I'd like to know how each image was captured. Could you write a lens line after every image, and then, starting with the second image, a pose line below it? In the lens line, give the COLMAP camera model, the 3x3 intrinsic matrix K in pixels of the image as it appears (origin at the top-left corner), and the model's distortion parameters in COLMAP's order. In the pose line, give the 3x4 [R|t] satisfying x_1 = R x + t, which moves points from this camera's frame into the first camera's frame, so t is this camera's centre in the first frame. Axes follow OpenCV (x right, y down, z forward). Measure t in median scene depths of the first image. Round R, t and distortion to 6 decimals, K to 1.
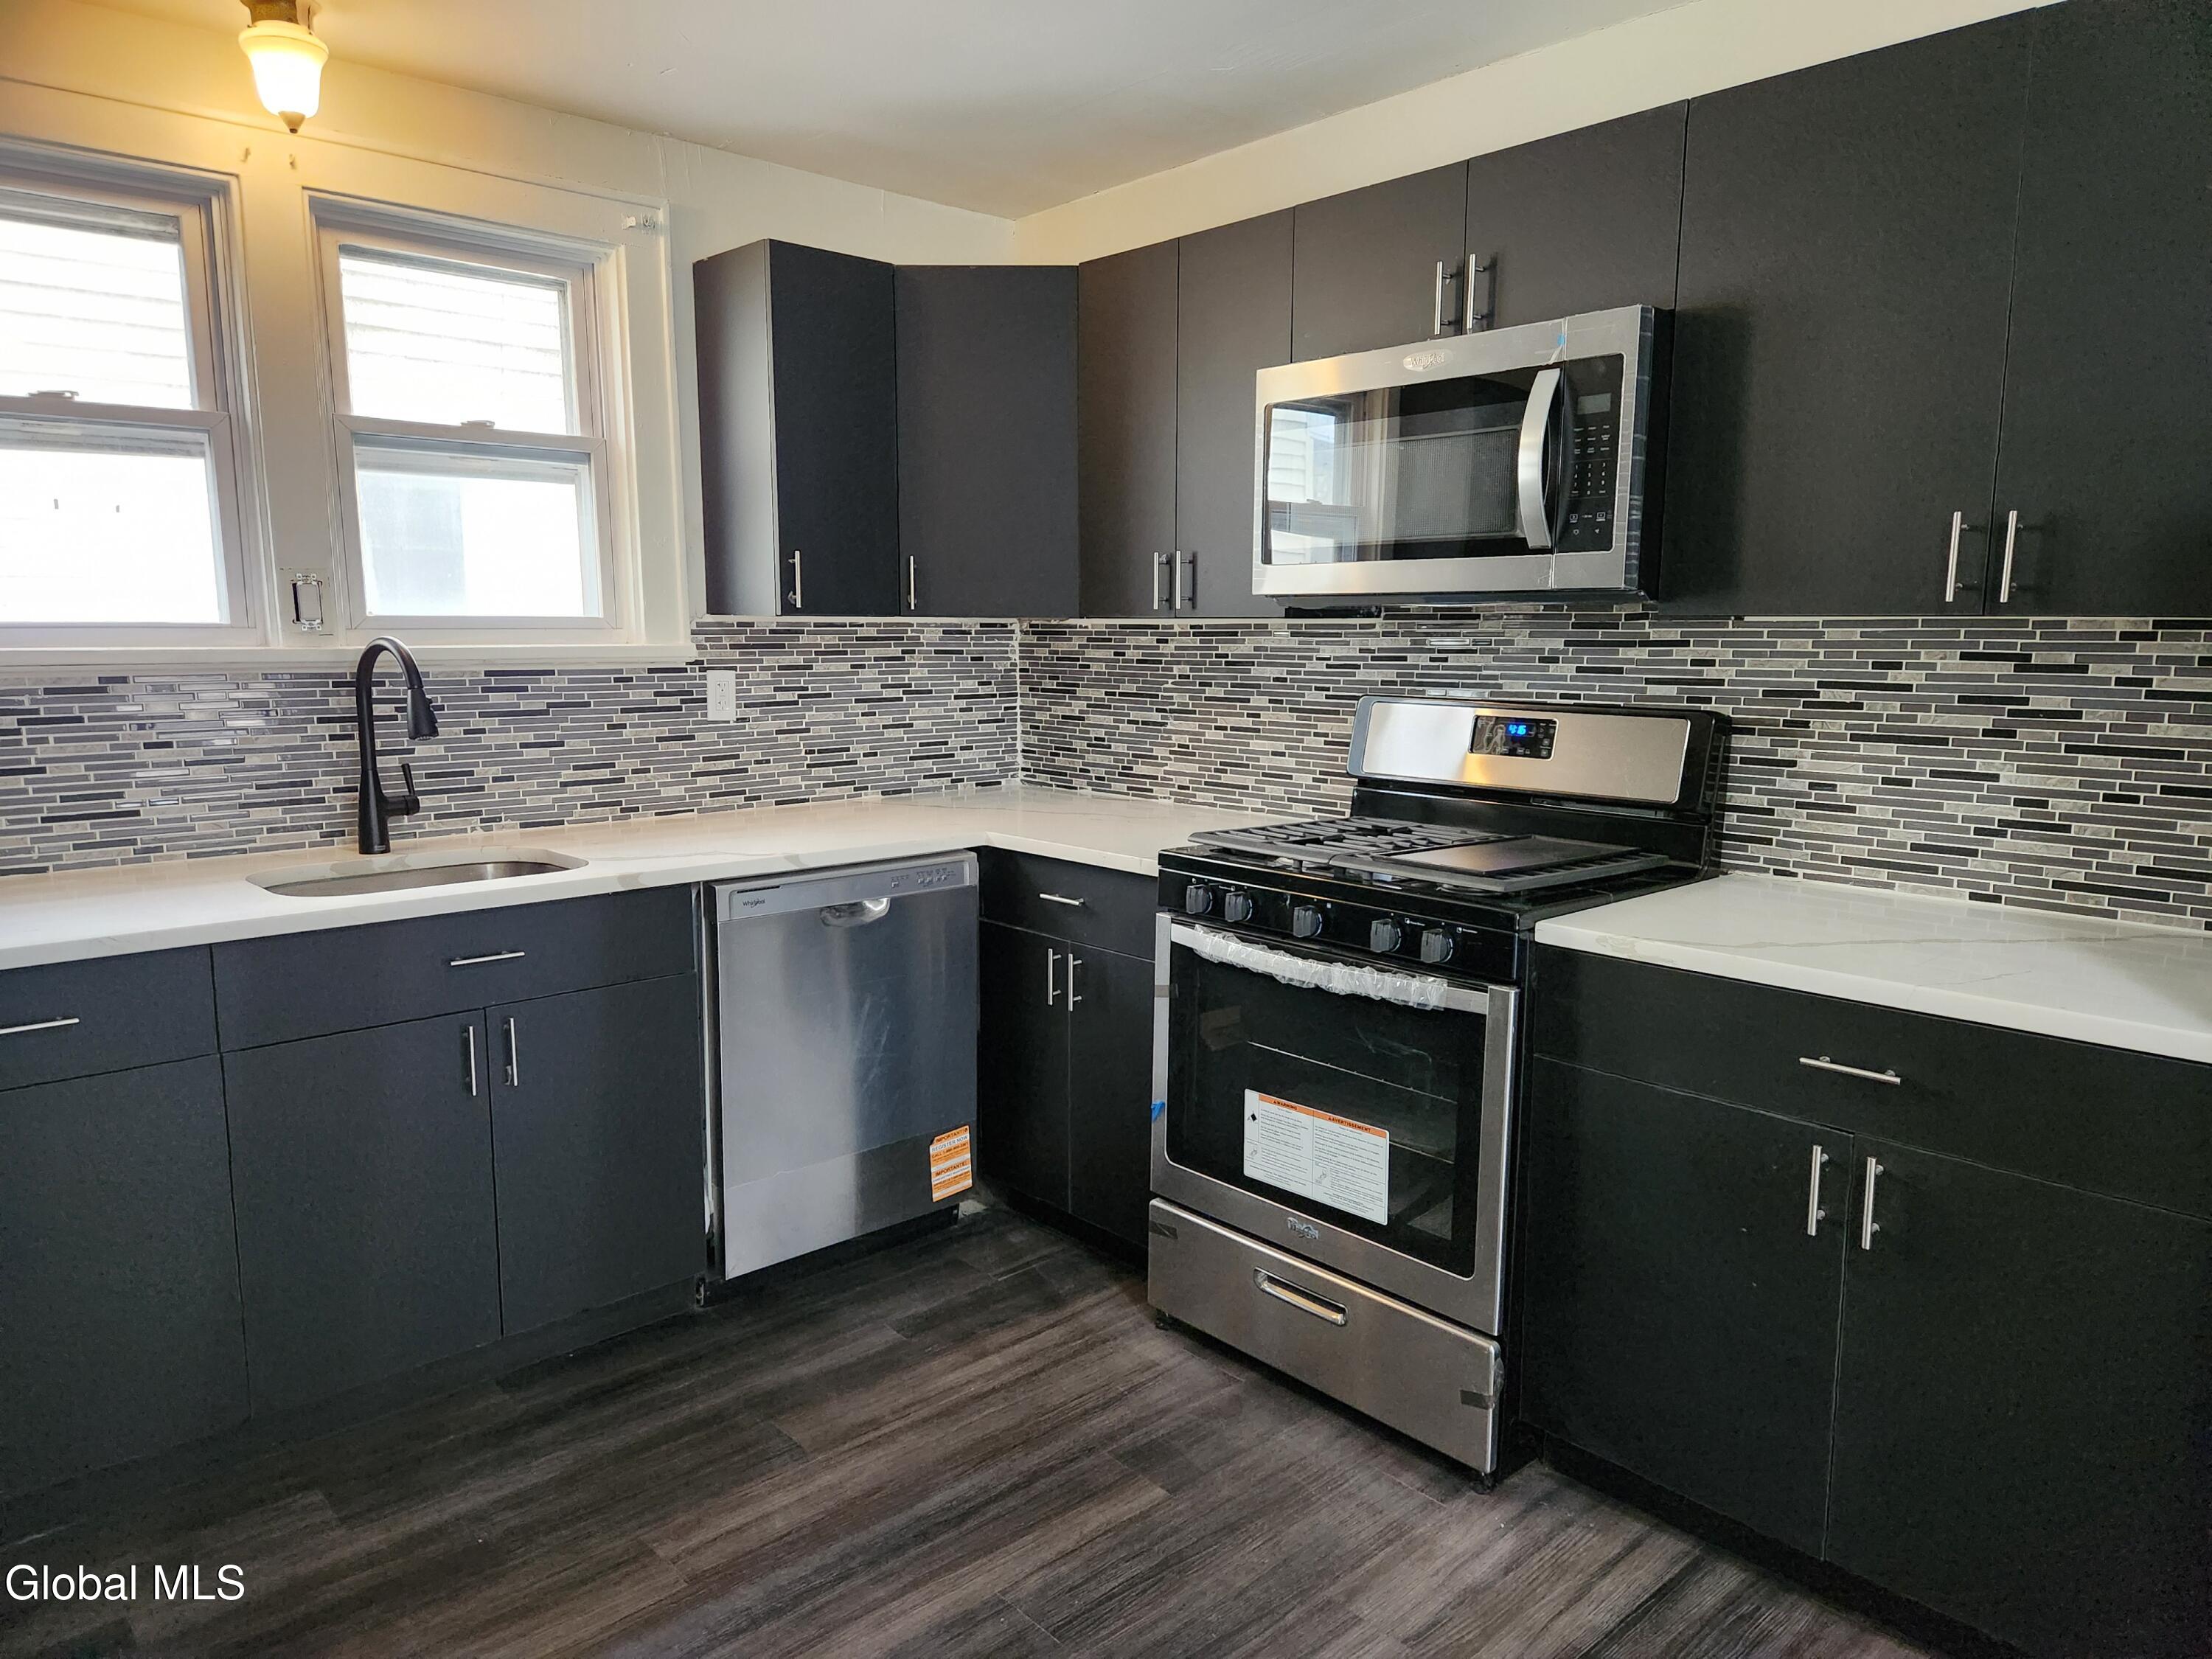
lens RADIAL K [[1481.5, 0, 1118.8], [0, 1481.5, 836.1], [0, 0, 1]] dist [0.061693, -0.038336]
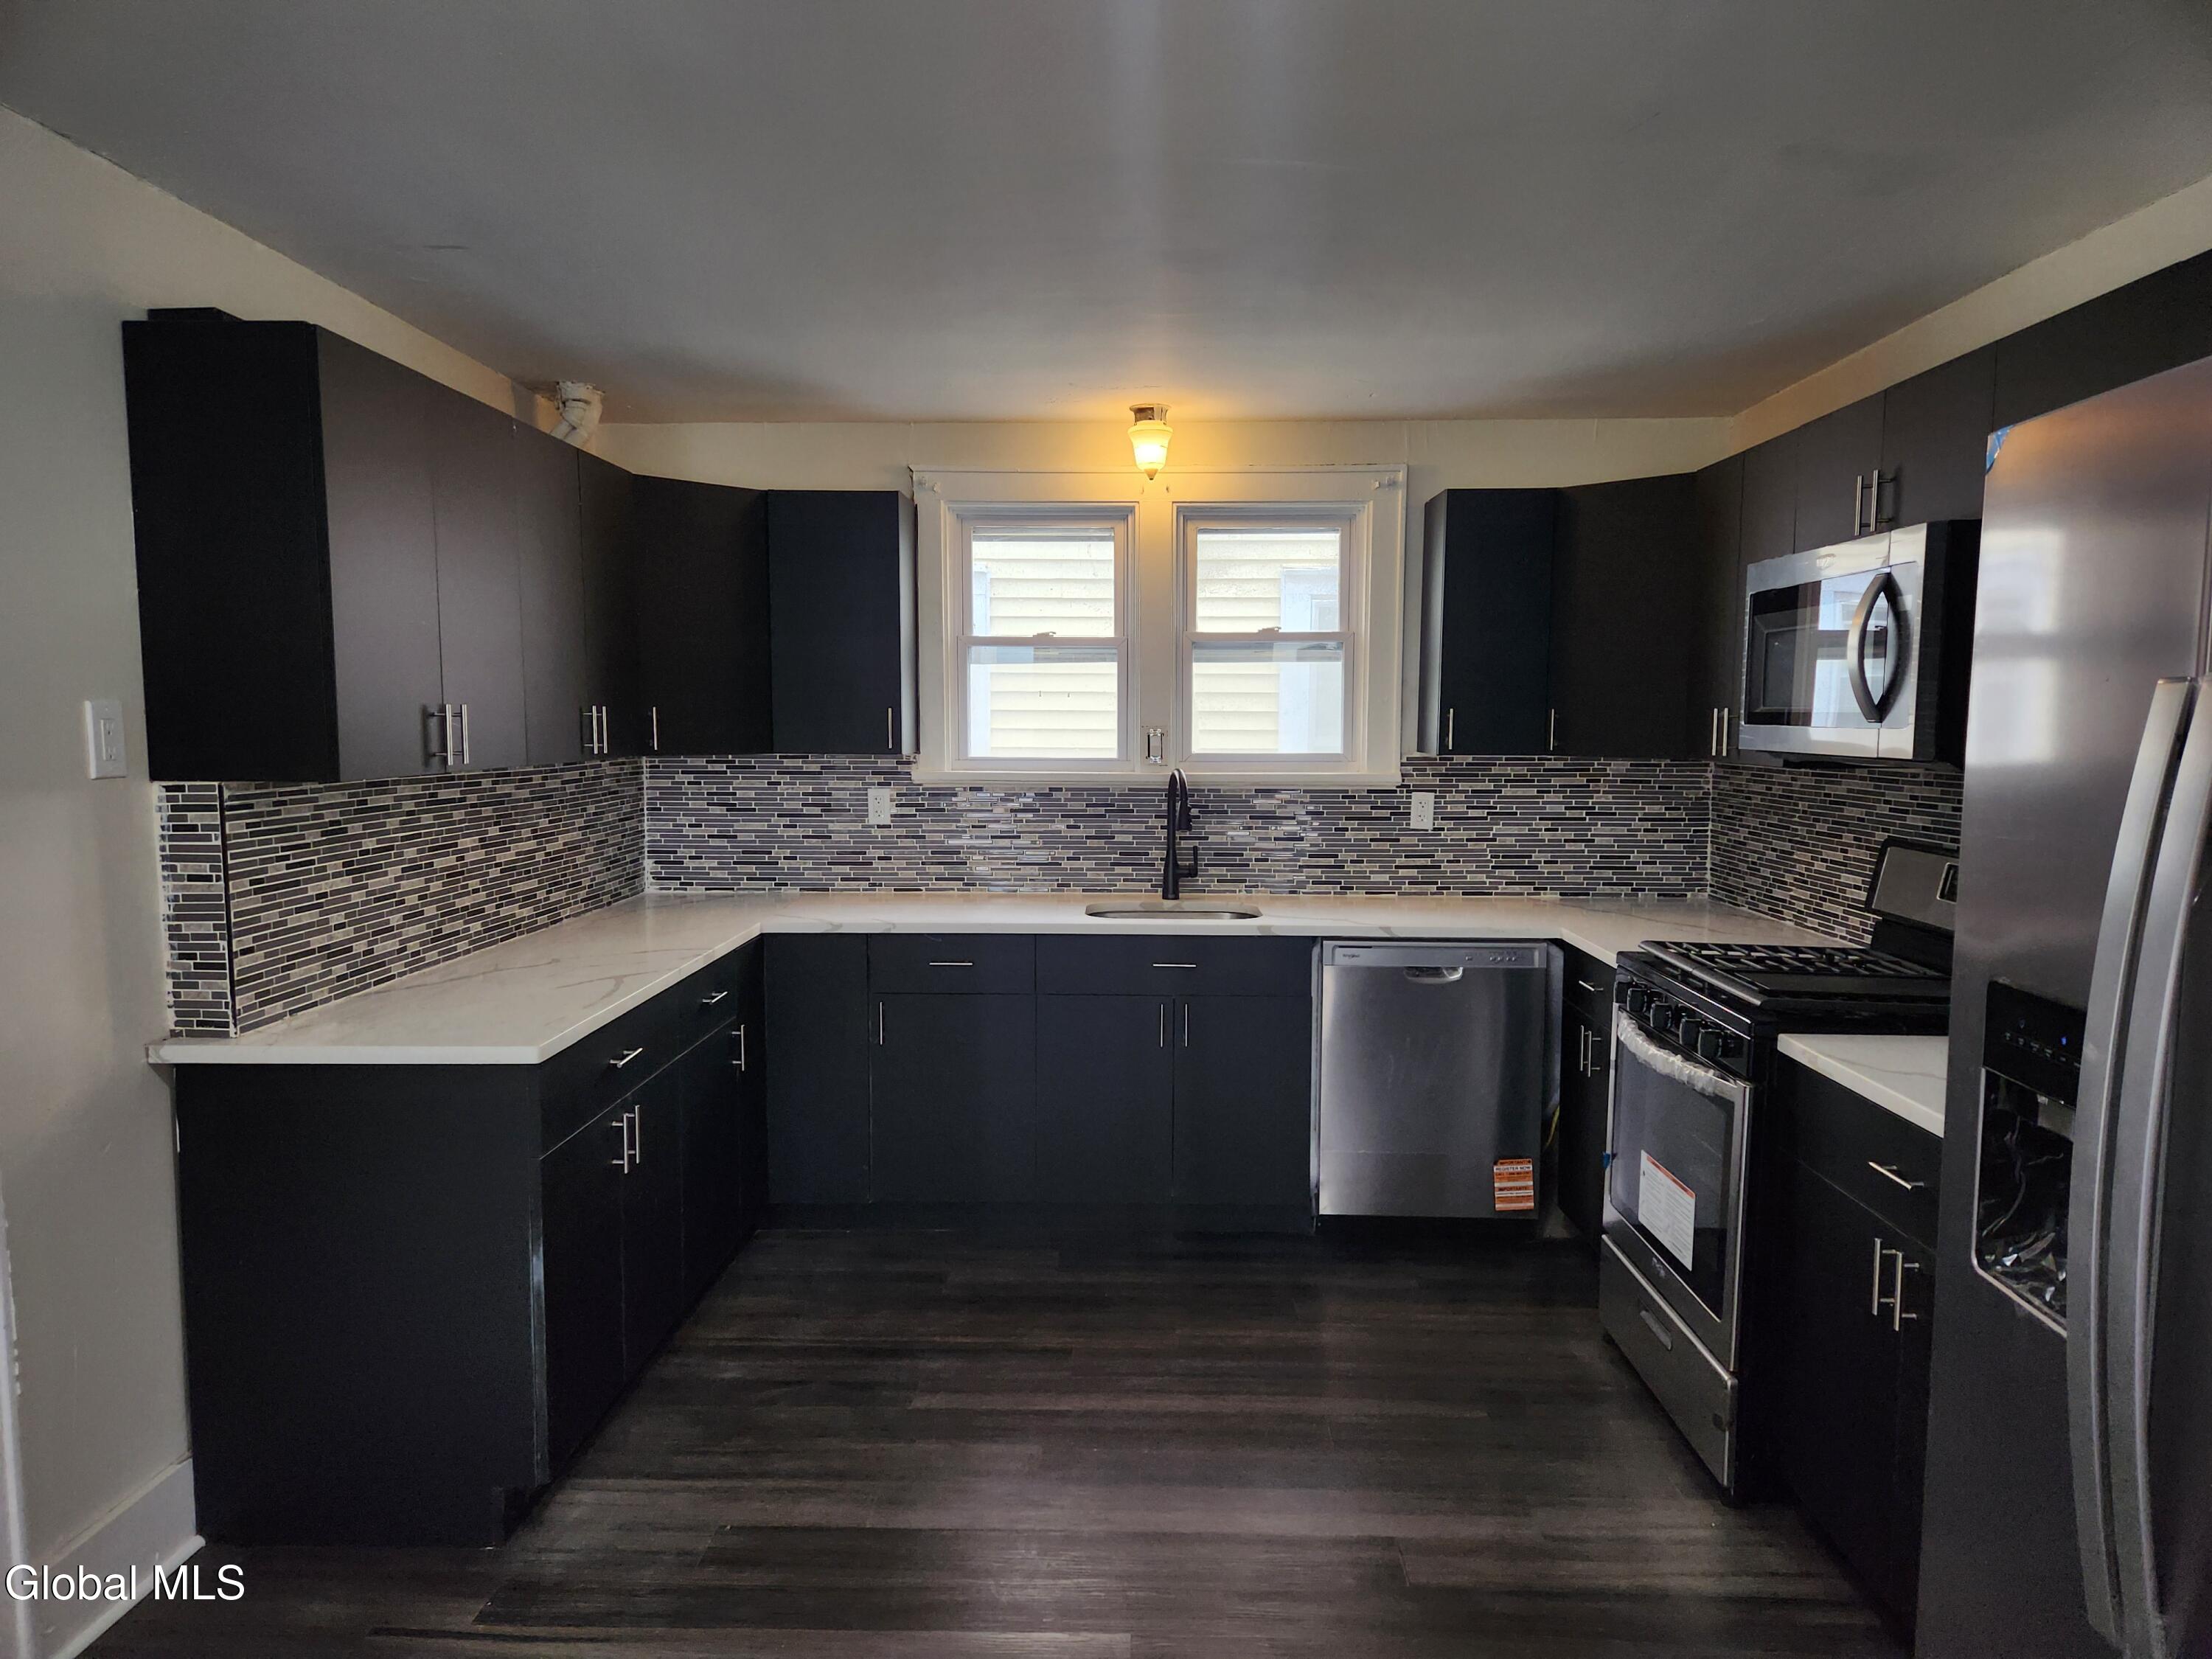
lens RADIAL K [[1481.5, 0, 1096.2], [0, 1481.5, 850.0], [0, 0, 1]] dist [0.061693, -0.038336]
pose [[0.713682, 0.065261, -0.697423, 0.564131], [-0.102514, 0.994661, -0.011830, -0.014887], [0.692928, 0.079938, 0.716562, -0.209355]]
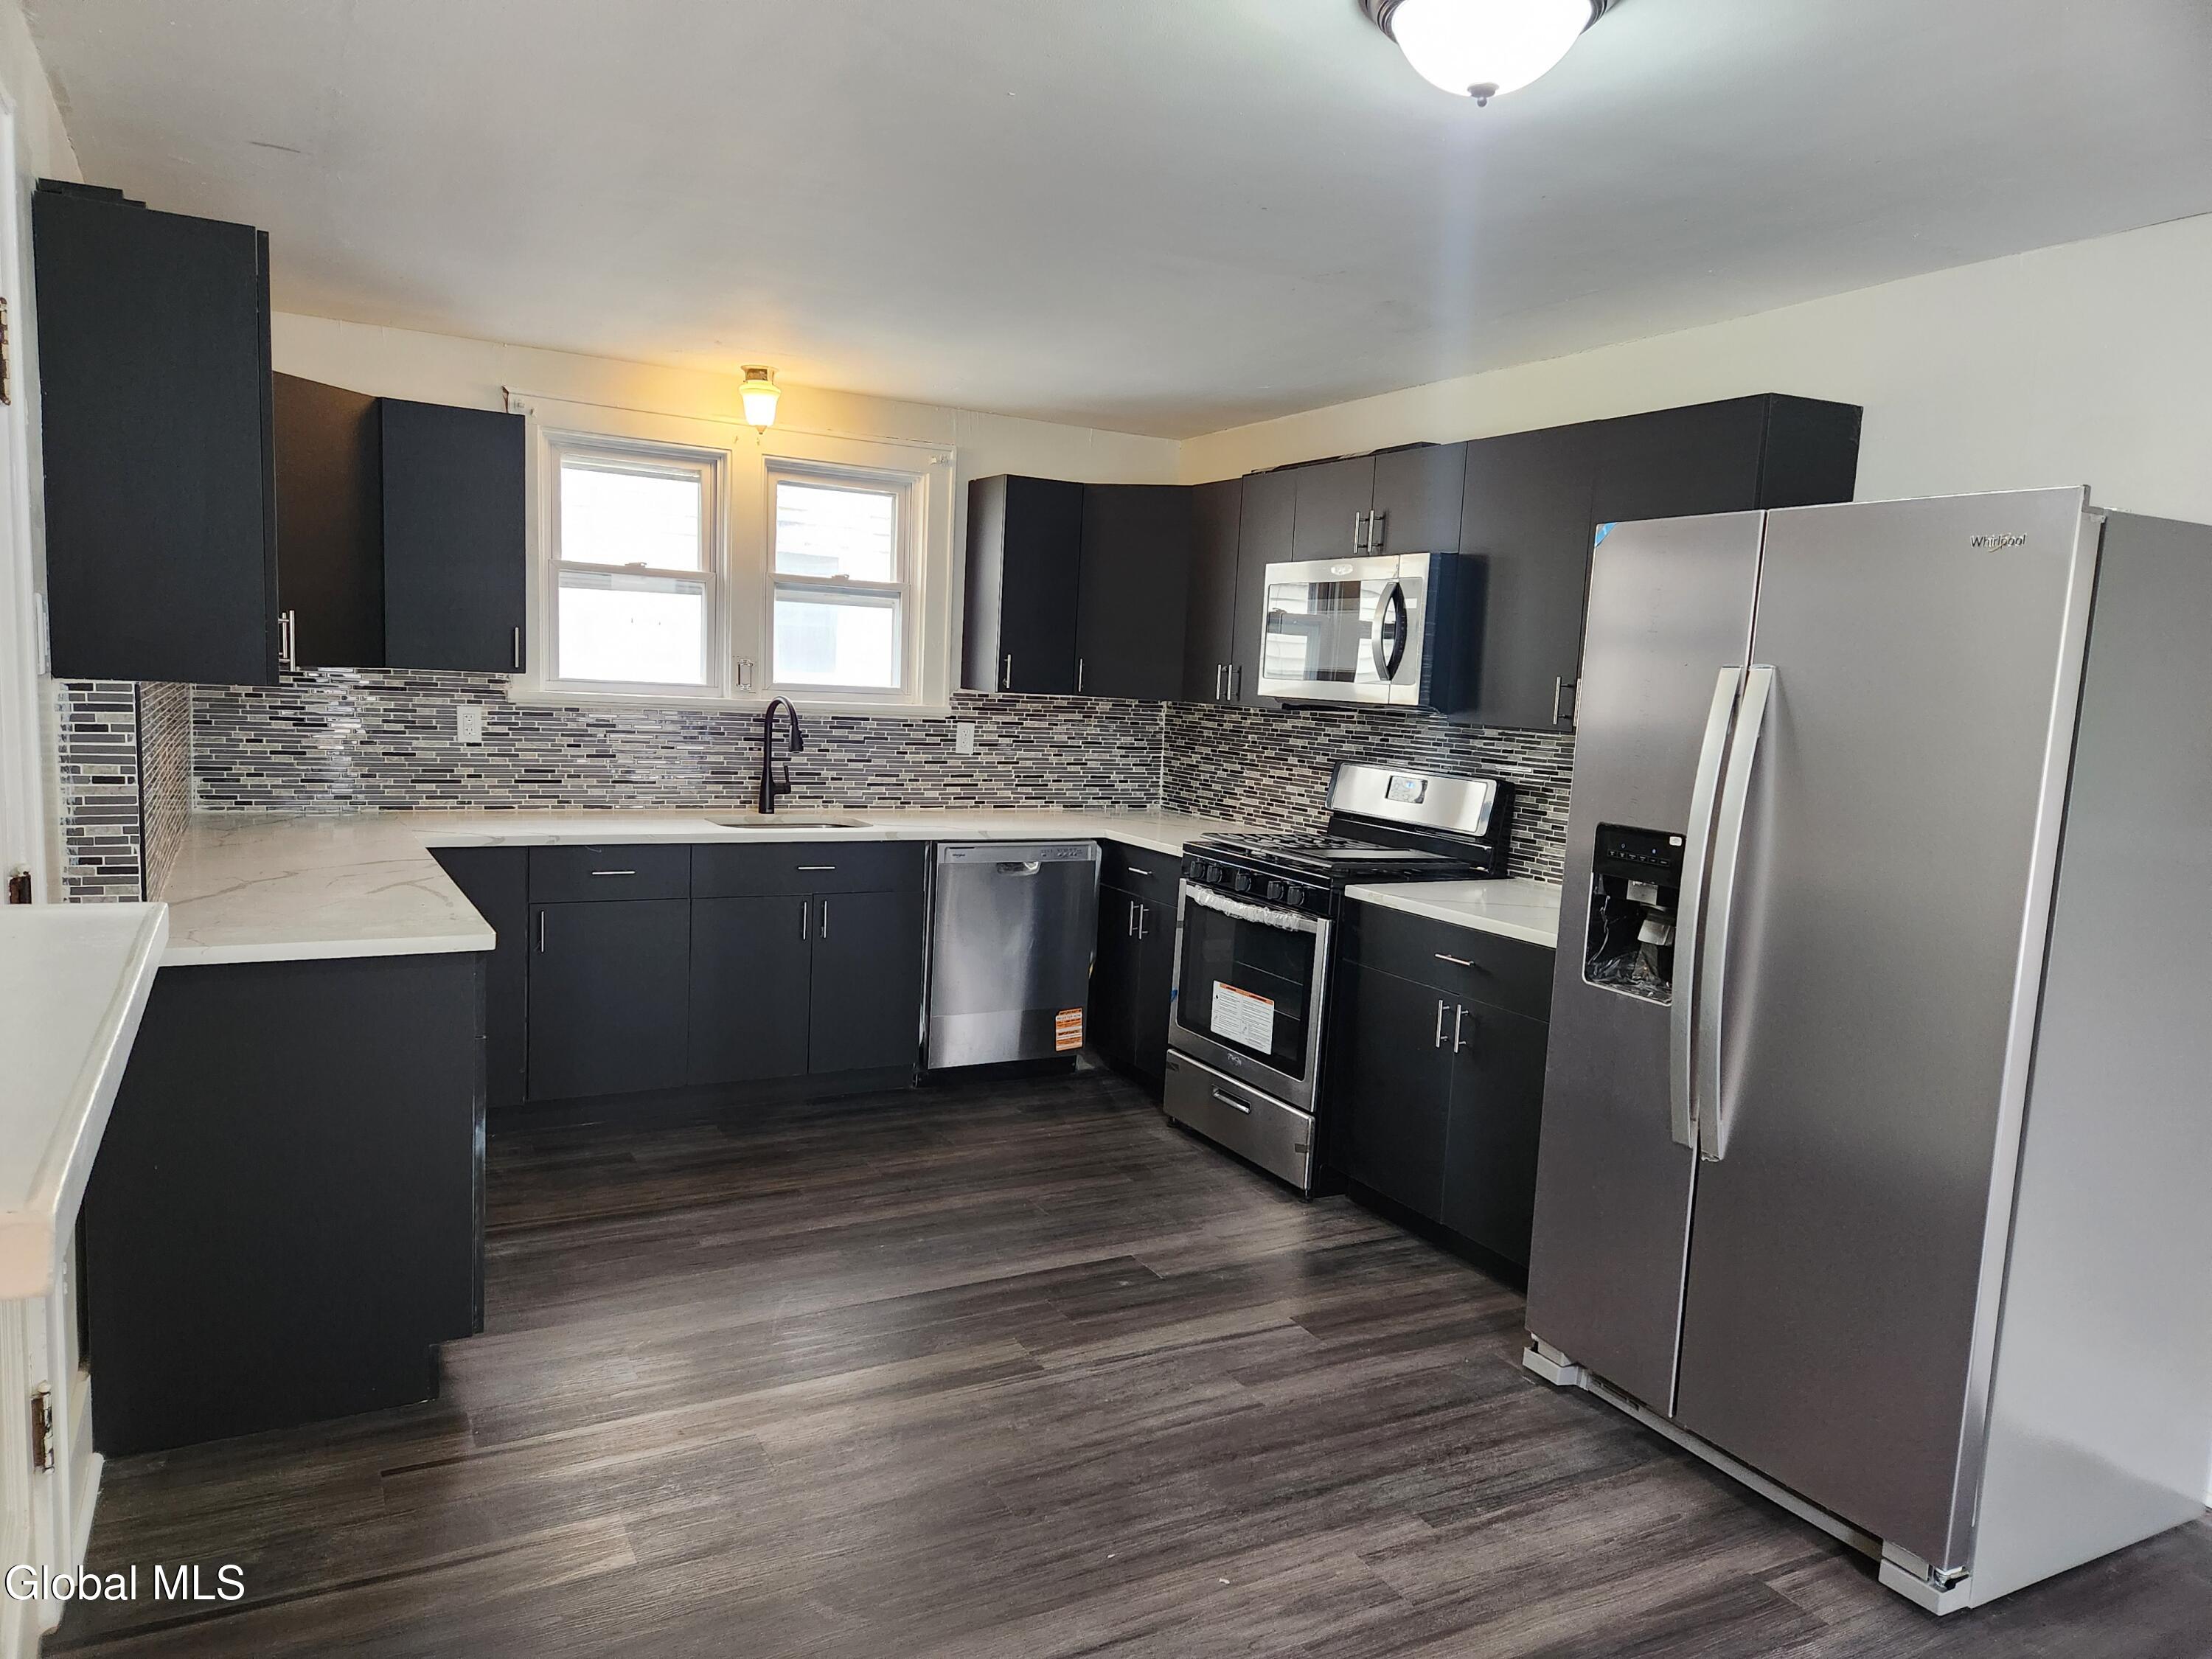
lens RADIAL K [[1481.5, 0, 1103.3], [0, 1481.5, 849.1], [0, 0, 1]] dist [0.061693, -0.038336]
pose [[0.970567, 0.073429, -0.229363, 0.317366], [-0.080230, 0.996566, -0.020458, 0.058420], [0.227073, 0.038257, 0.973126, -0.659242]]
